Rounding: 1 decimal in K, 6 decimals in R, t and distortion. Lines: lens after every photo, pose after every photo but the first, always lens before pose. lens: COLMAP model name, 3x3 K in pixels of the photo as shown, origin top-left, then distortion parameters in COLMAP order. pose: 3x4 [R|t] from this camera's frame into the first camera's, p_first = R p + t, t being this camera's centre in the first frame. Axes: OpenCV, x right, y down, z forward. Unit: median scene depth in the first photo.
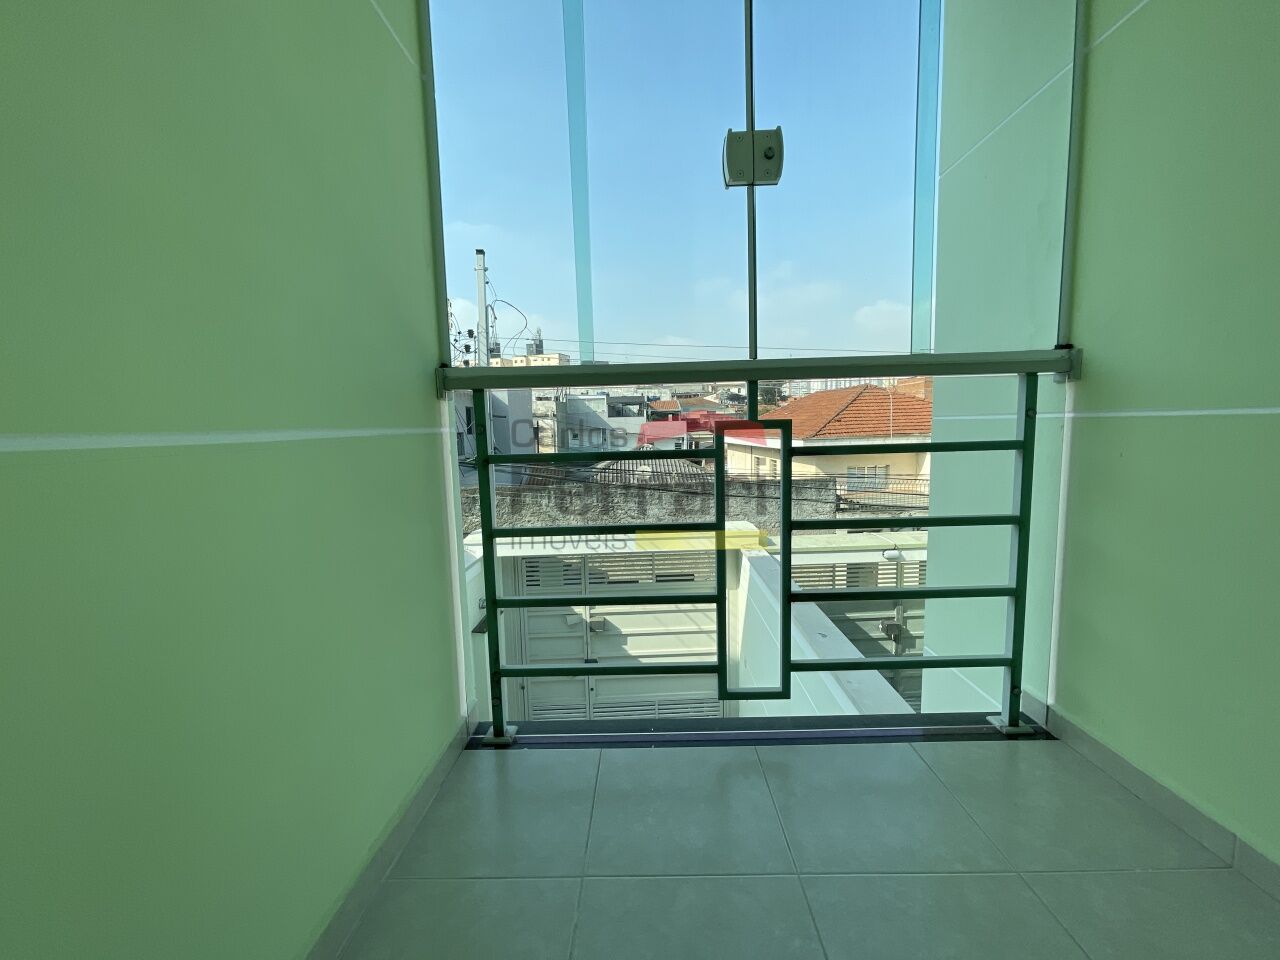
lens RADIAL K [[521.0, 0, 640.0], [0, 521.0, 480.0], [0, 0, 1]] dist [-0.002142, -0.000487]
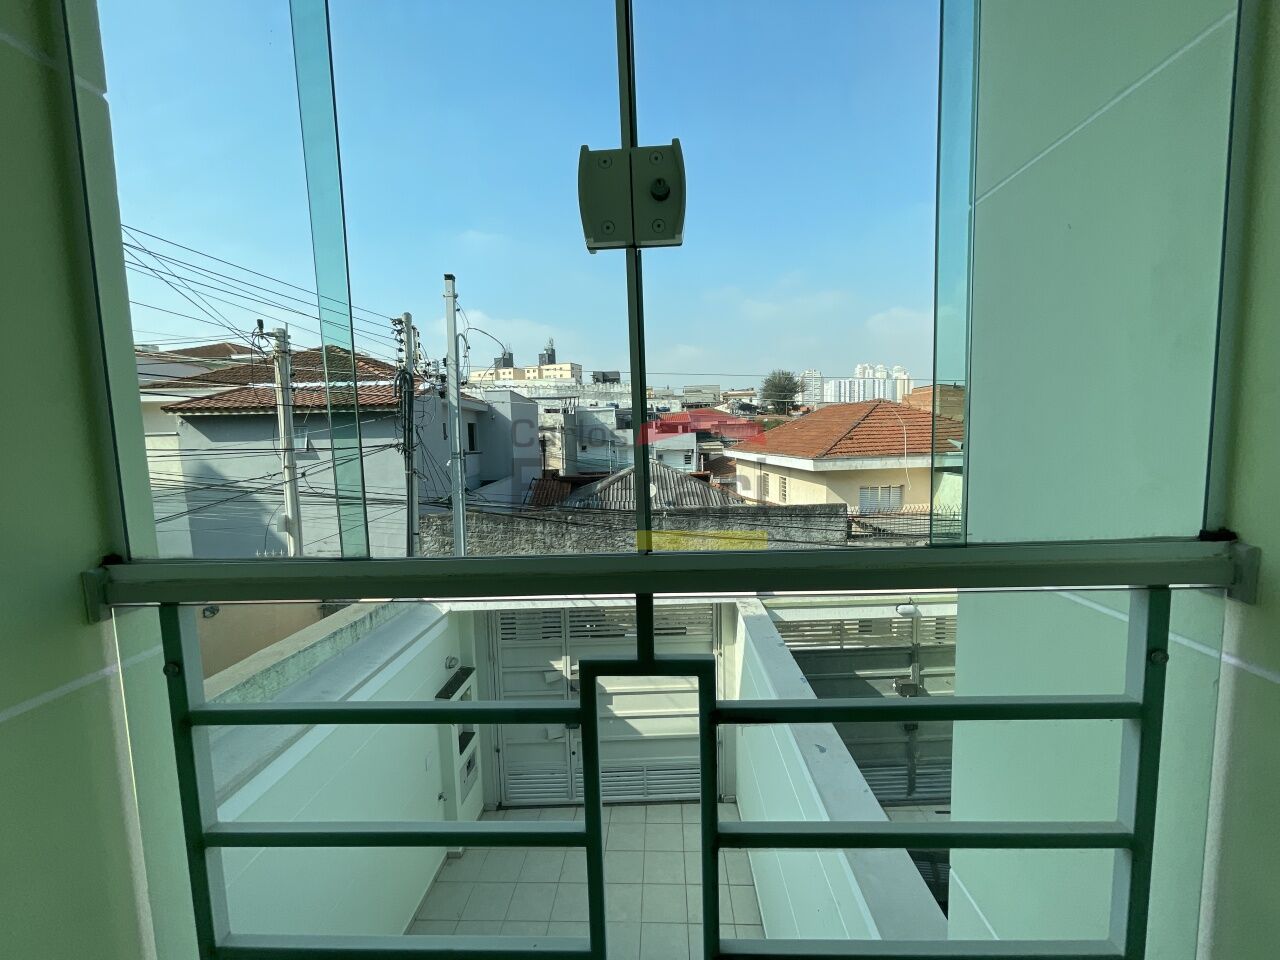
lens RADIAL K [[518.6, 0, 640.0], [0, 518.6, 480.0], [0, 0, 1]] dist [-0.003569, 0.000111]
pose [[0.999661, -0.000161, -0.026033, 0.047441], [-0.000170, 0.999920, -0.012685, -0.063418], [0.026033, 0.012685, 0.999581, 0.092541]]
